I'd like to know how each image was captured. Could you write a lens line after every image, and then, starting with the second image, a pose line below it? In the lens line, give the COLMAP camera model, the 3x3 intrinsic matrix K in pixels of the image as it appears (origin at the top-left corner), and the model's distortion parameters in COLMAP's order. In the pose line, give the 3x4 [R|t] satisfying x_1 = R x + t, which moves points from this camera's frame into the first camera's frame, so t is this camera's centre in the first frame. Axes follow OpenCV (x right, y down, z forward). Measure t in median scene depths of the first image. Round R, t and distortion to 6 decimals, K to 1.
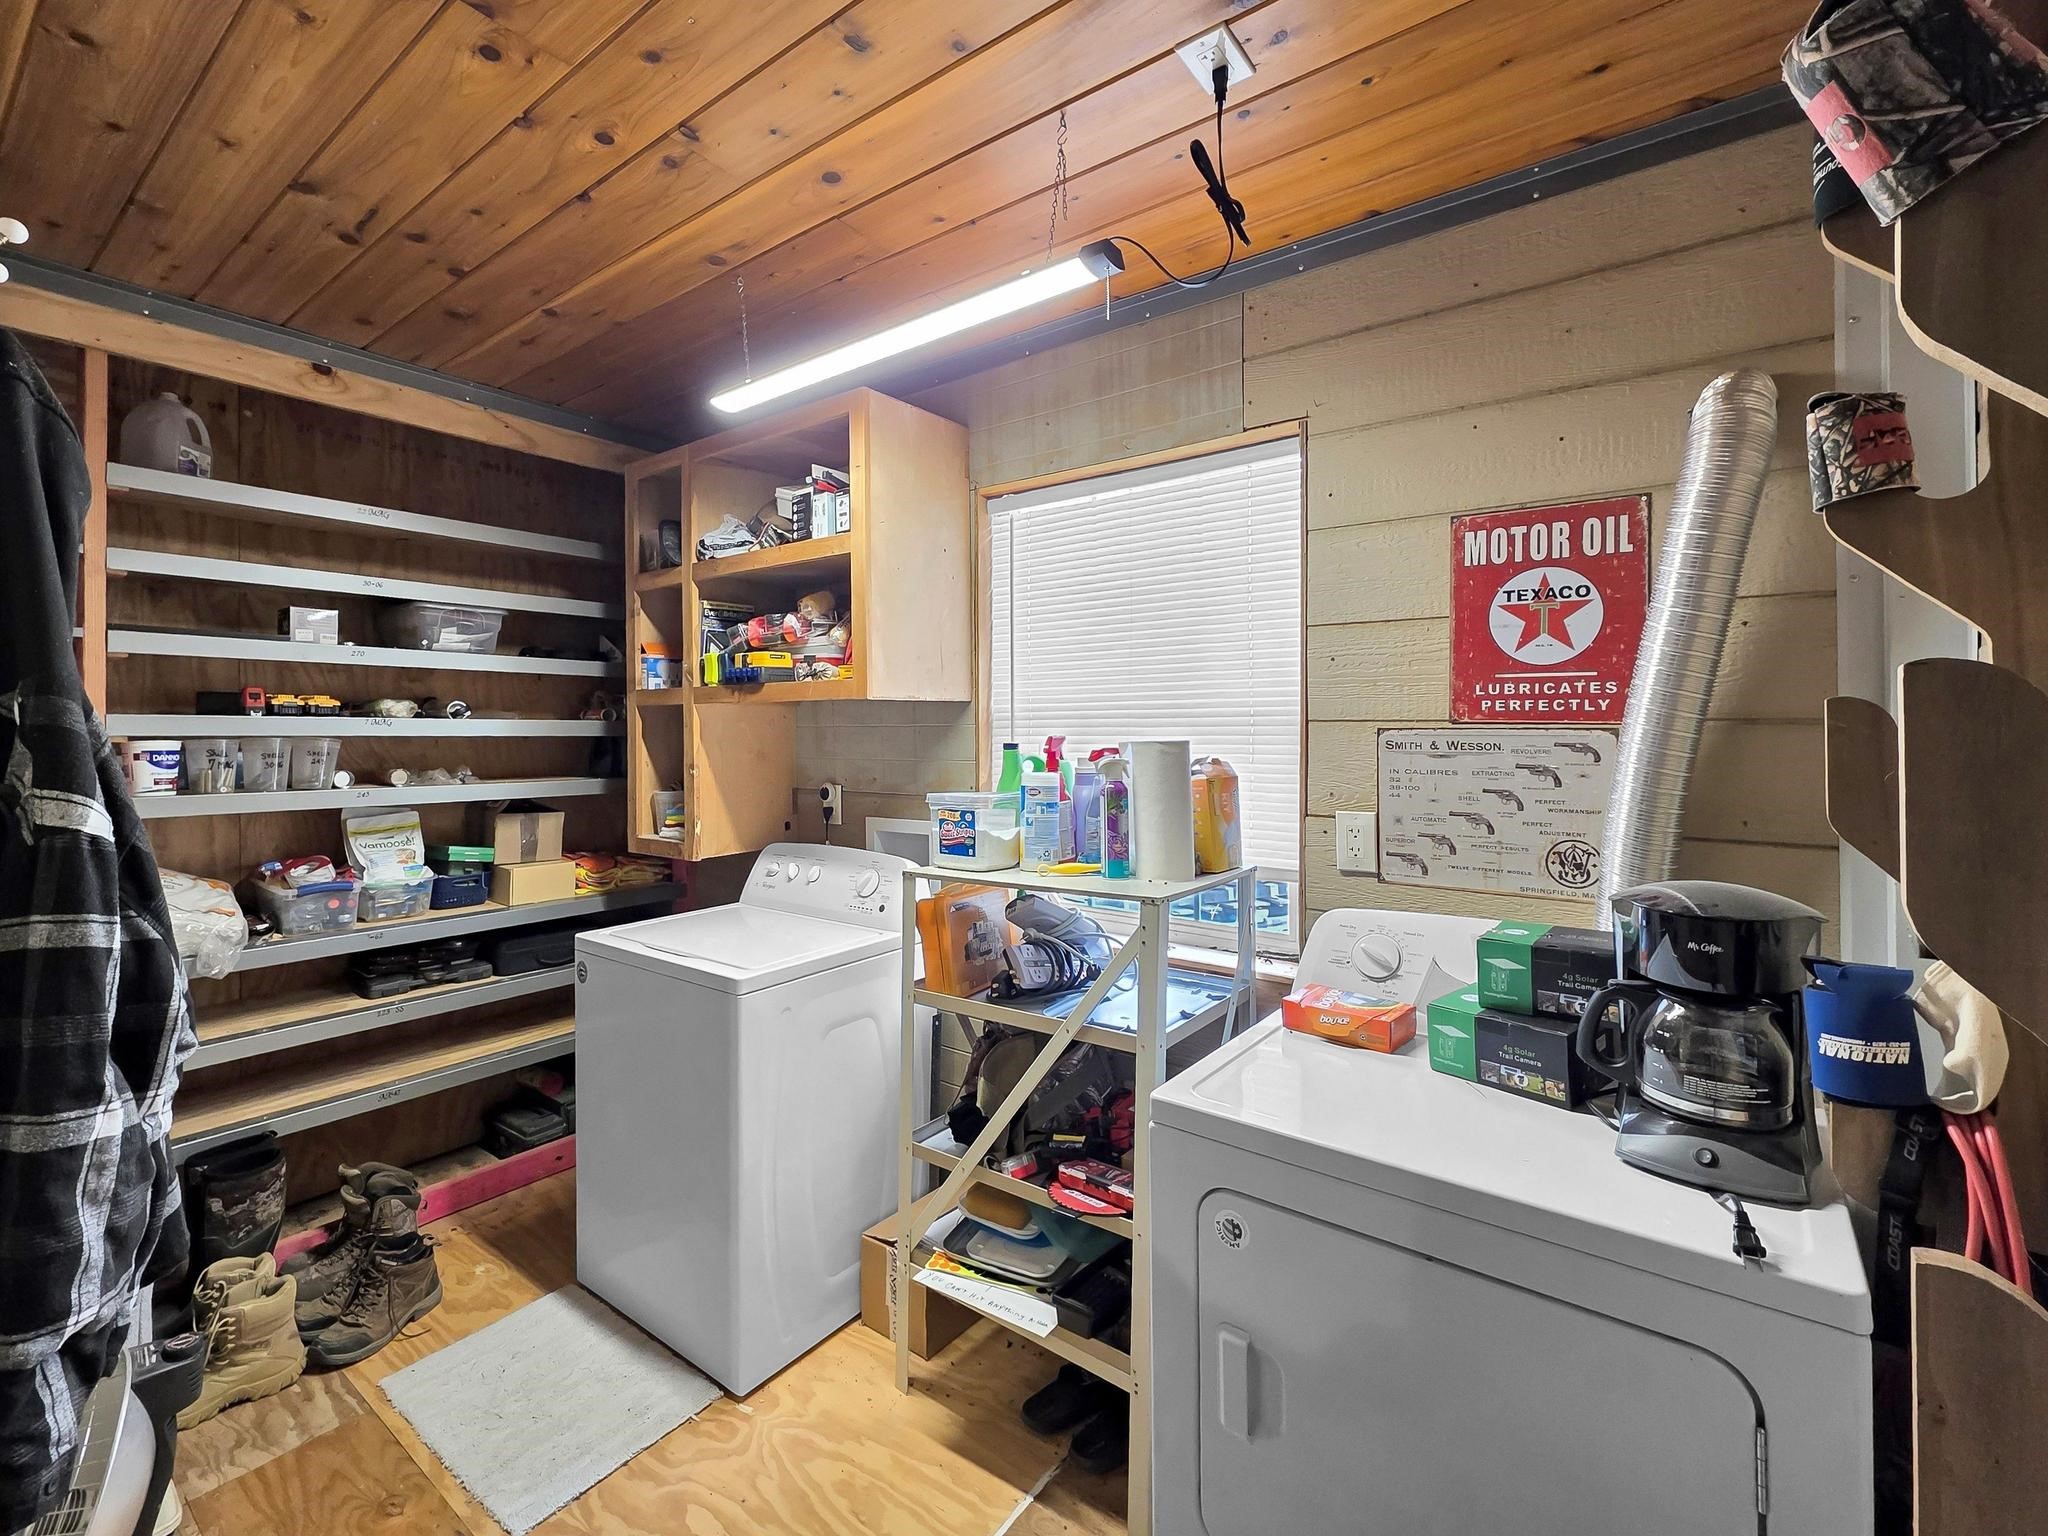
lens RADIAL K [[891.2, 0, 1008.7], [0, 891.2, 713.5], [0, 0, 1]] dist [0.004605, -0.000195]
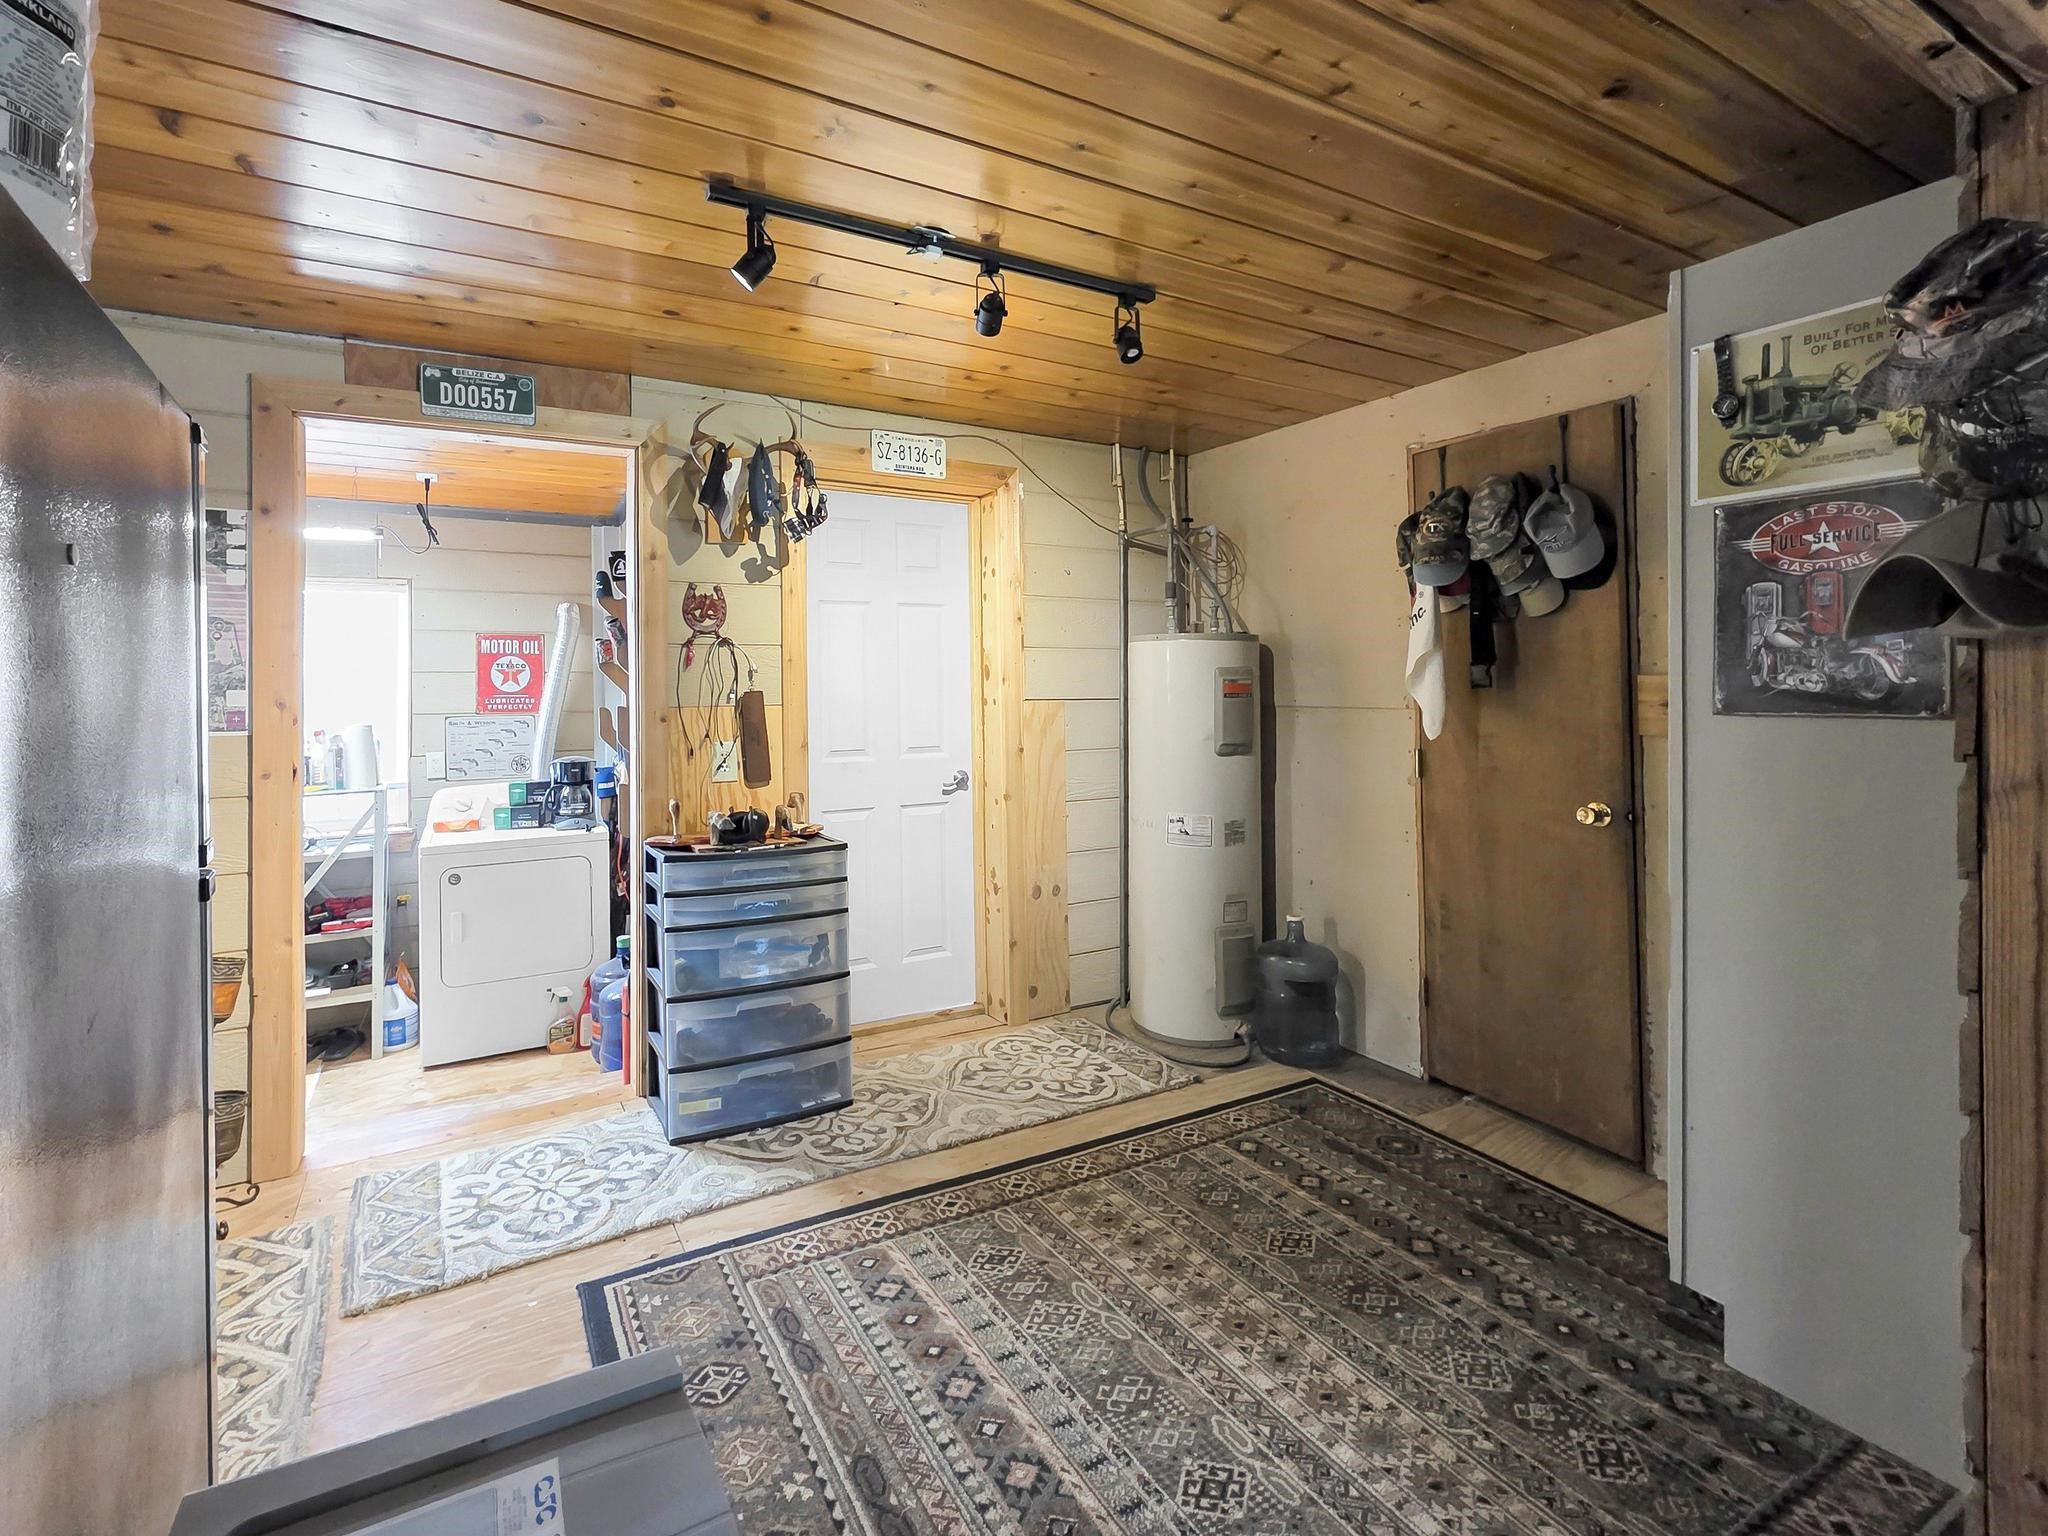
lens RADIAL K [[891.2, 0, 881.0], [0, 891.2, 695.5], [0, 0, 1]] dist [0.004605, -0.000195]
pose [[0.446451, -0.003602, 0.894801, -1.350313], [0.002815, 0.999993, 0.002621, -0.048512], [-0.894804, 0.001349, 0.446458, -1.243907]]
